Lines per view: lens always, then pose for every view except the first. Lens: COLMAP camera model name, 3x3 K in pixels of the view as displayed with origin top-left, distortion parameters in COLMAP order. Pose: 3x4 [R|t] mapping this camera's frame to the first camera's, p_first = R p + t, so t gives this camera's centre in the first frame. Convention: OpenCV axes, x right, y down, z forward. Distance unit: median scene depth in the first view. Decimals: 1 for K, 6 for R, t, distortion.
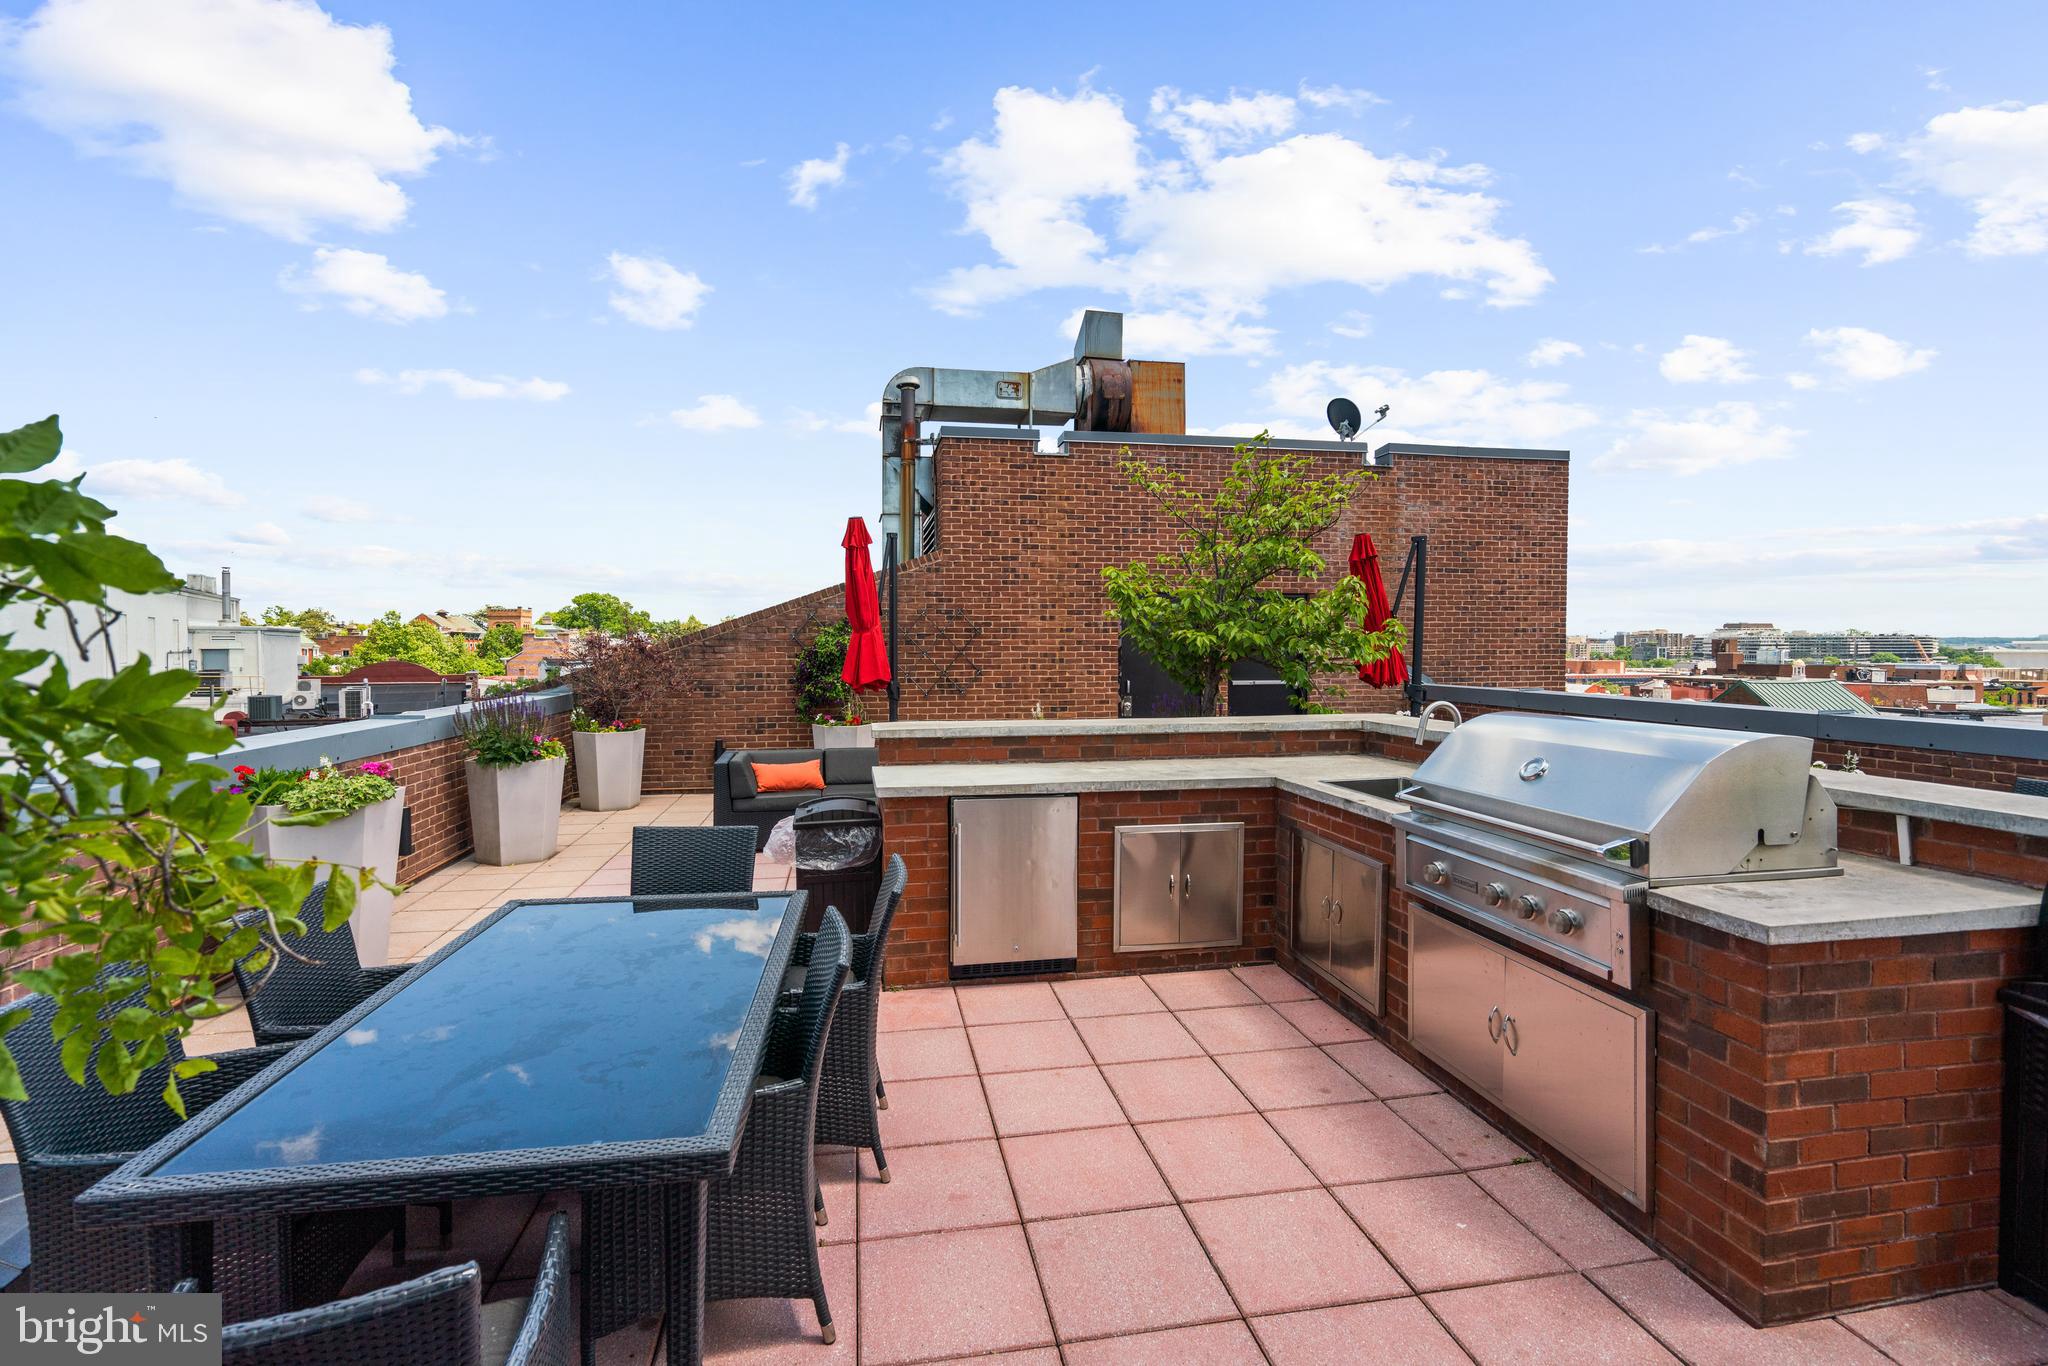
lens RADIAL K [[934.4, 0, 1015.4], [0, 934.4, 664.9], [0, 0, 1]] dist [-0.005822, 0.003232]
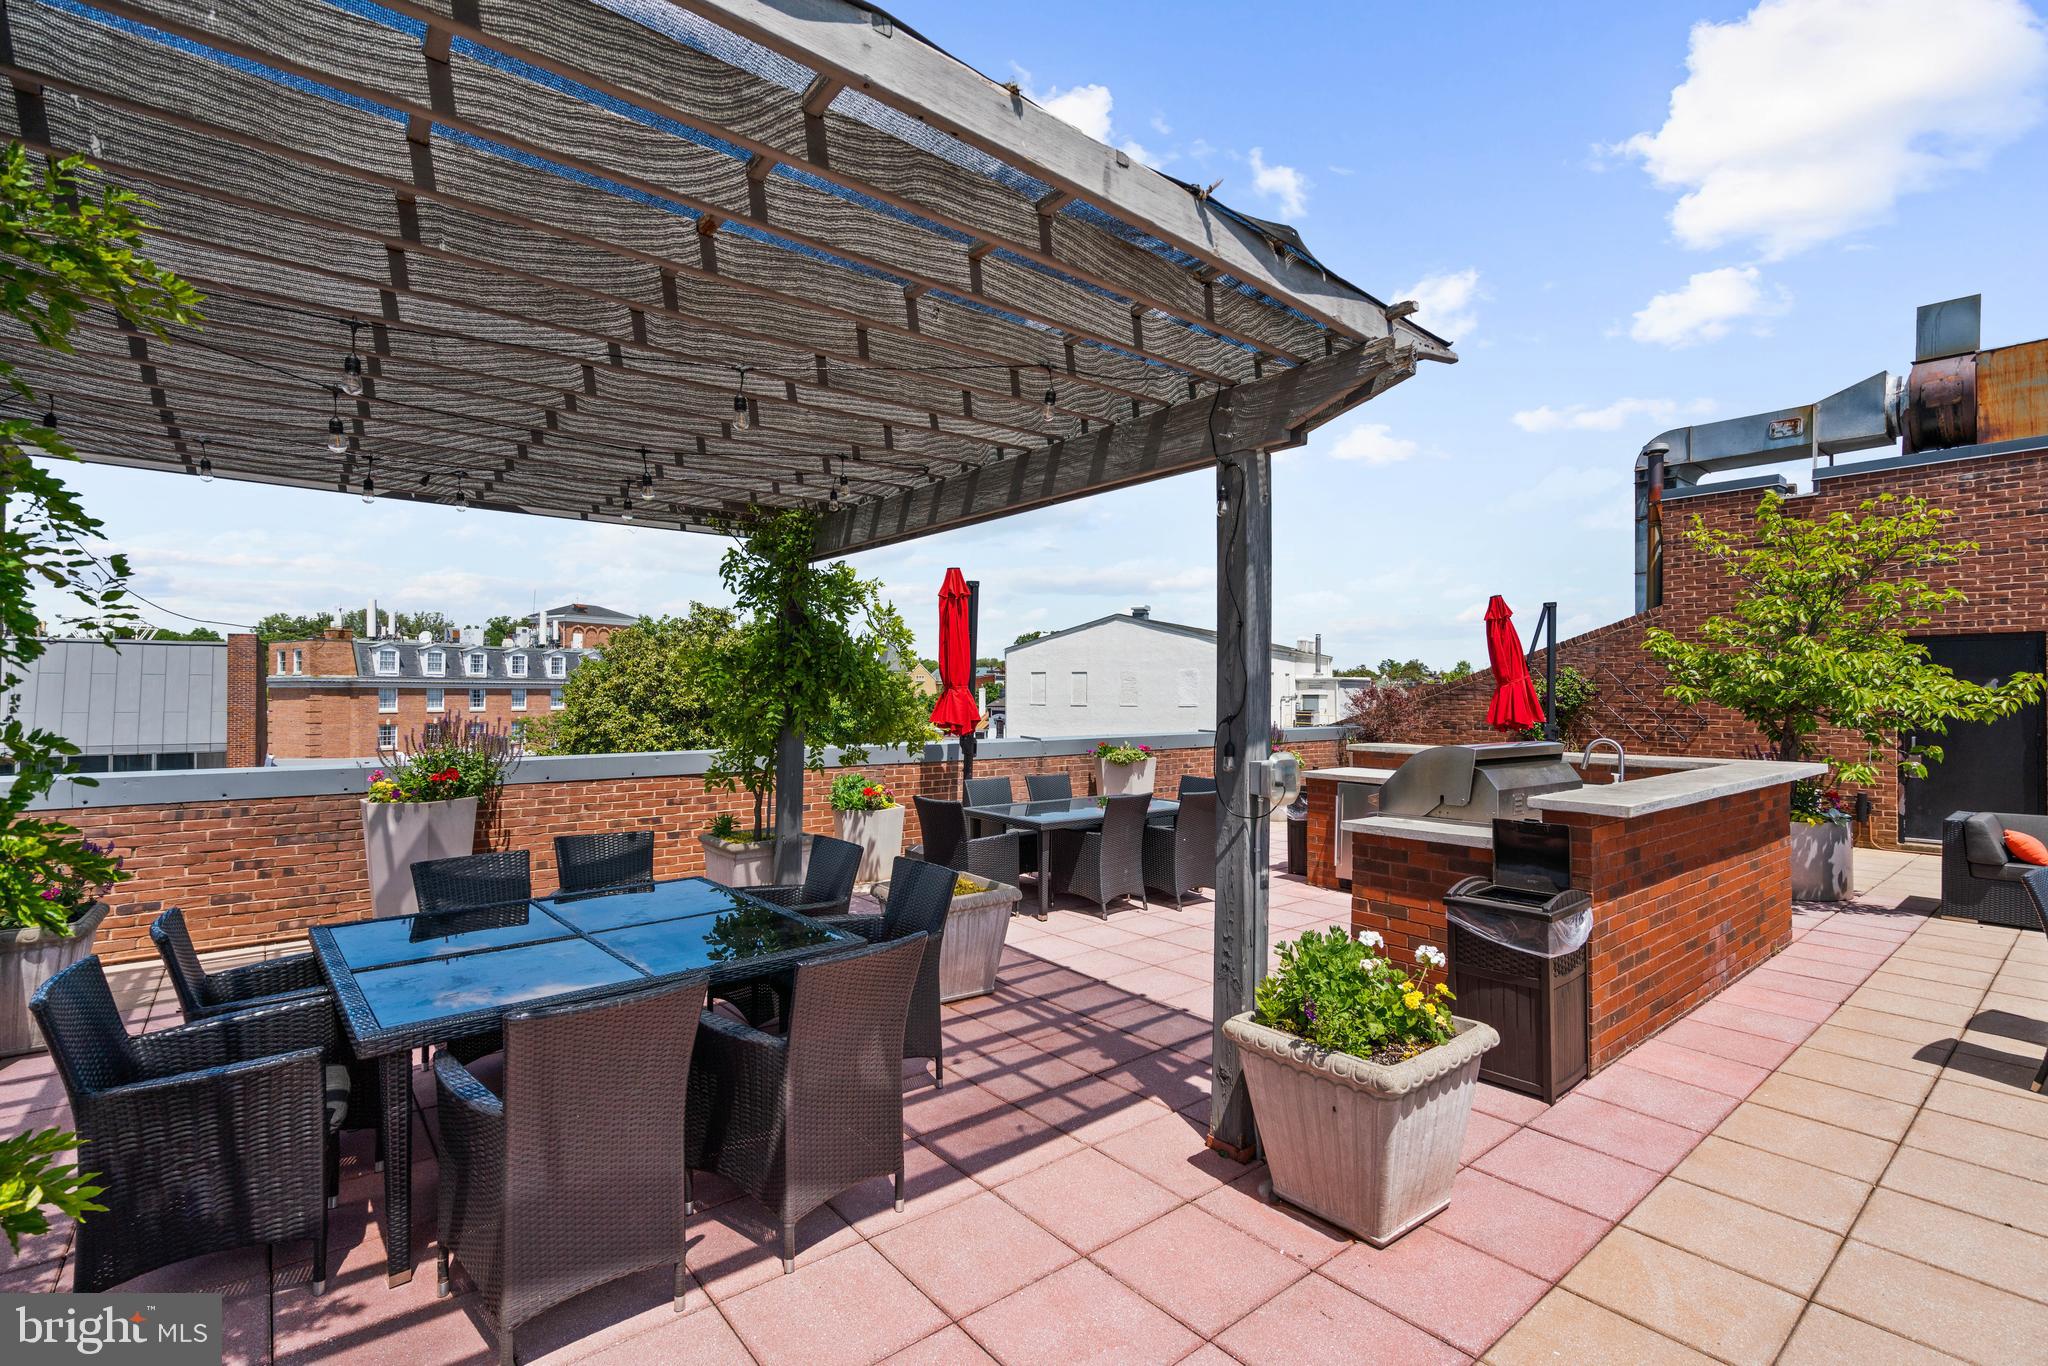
lens RADIAL K [[934.4, 0, 1023.2], [0, 934.4, 690.1], [0, 0, 1]] dist [-0.005822, 0.003232]
pose [[0.495752, 0.001772, -0.868462, 0.472681], [-0.022349, 0.999693, -0.010717, 0.000617], [0.868176, 0.024722, 0.495639, -0.156073]]
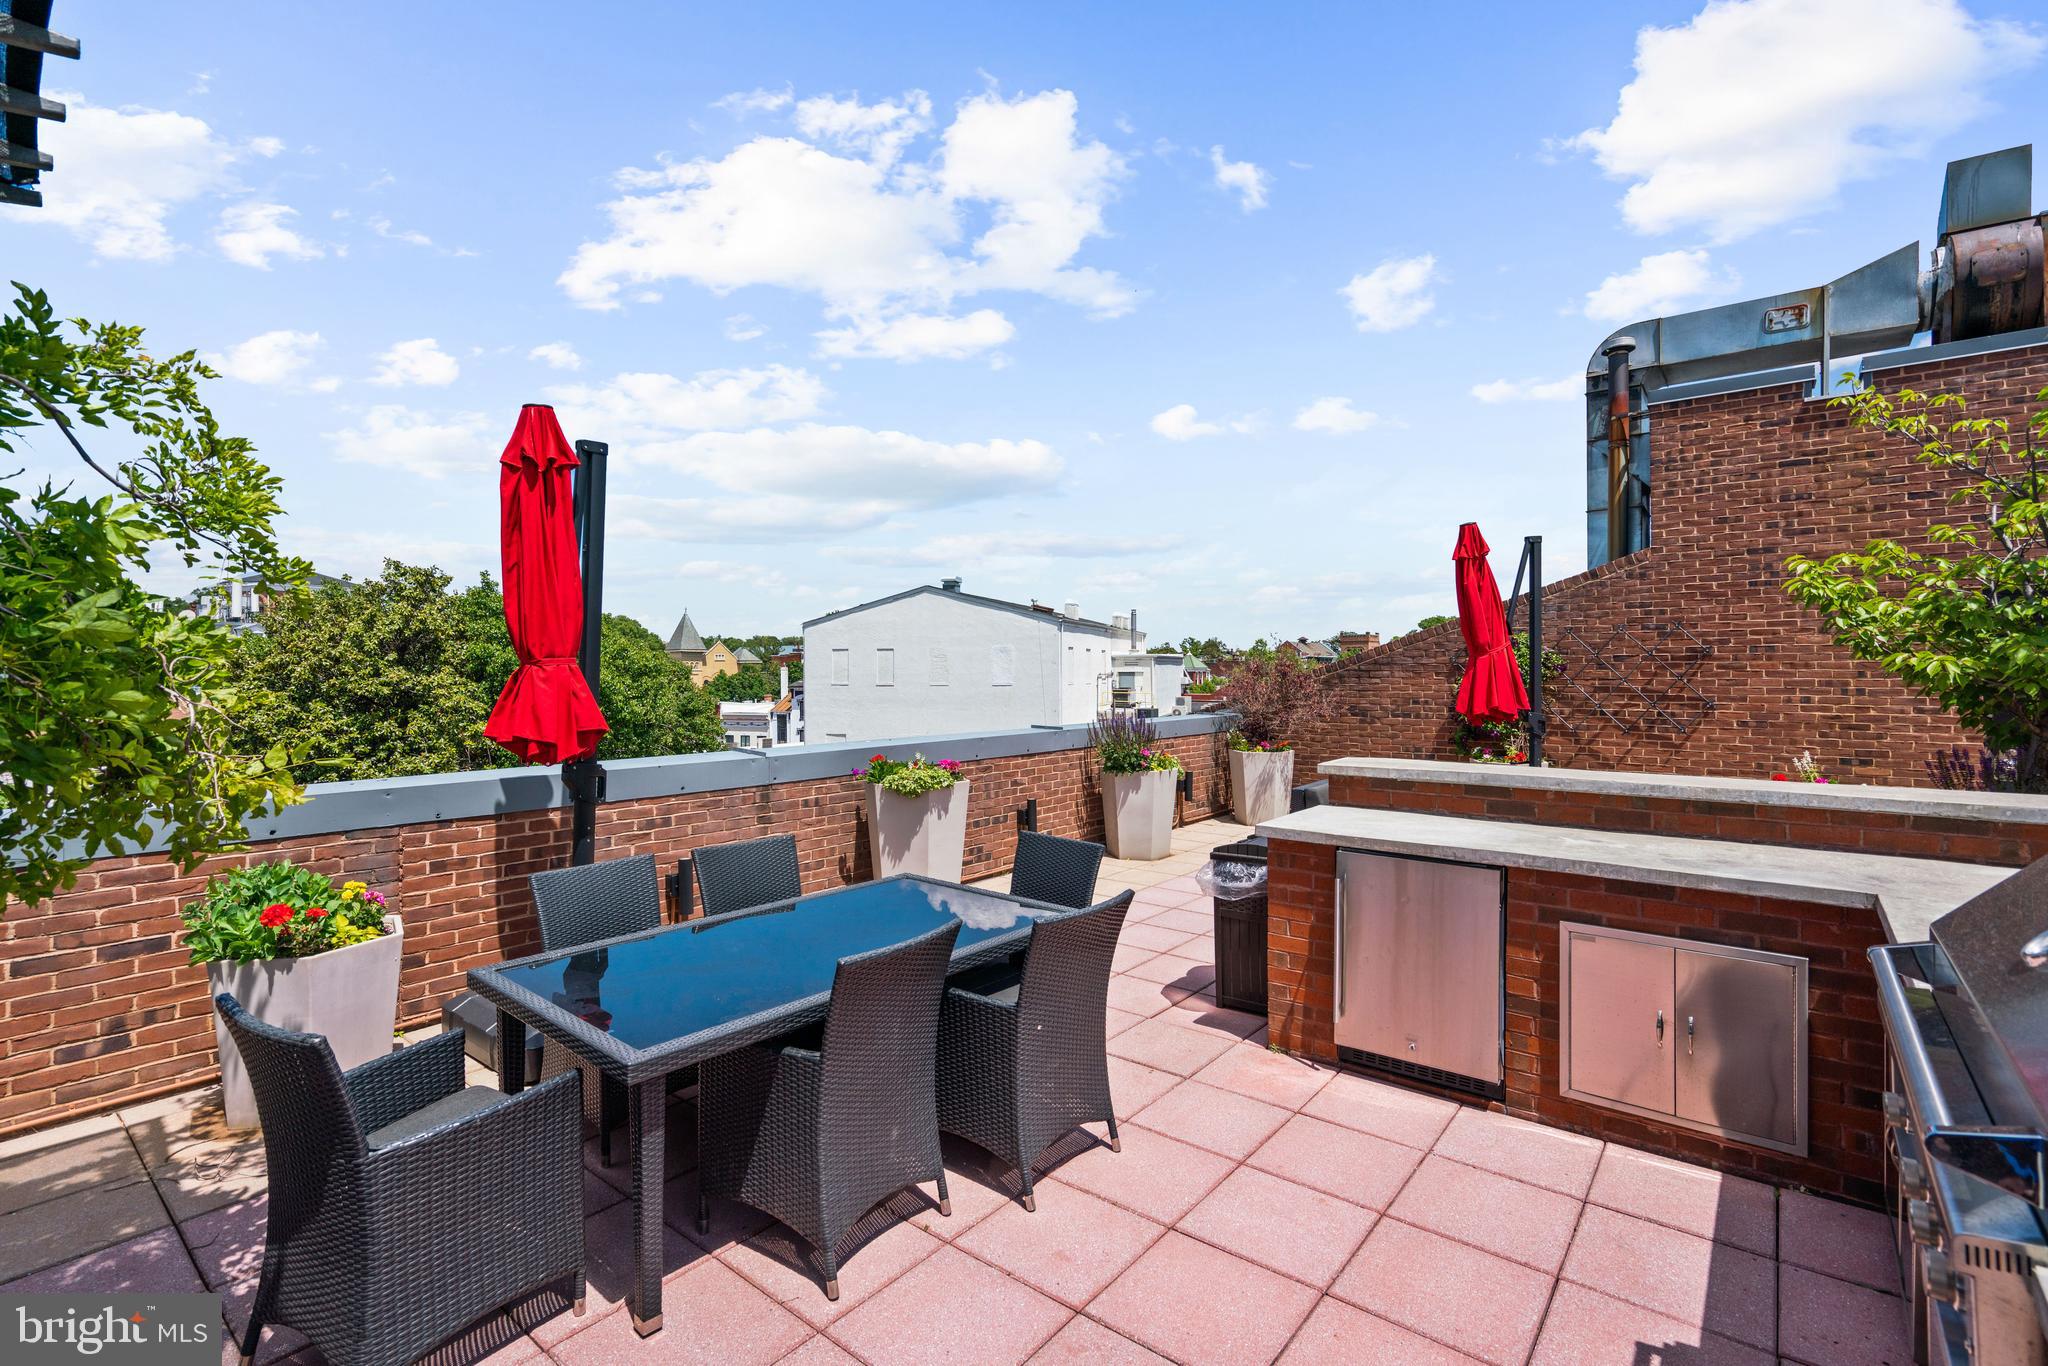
lens RADIAL K [[934.4, 0, 1020.0], [0, 934.4, 665.4], [0, 0, 1]] dist [-0.005822, 0.003232]
pose [[0.655620, -0.004161, -0.755080, 0.161671], [-0.014113, 0.999743, -0.017764, -0.003304], [0.754959, 0.022303, 0.655392, 0.085338]]
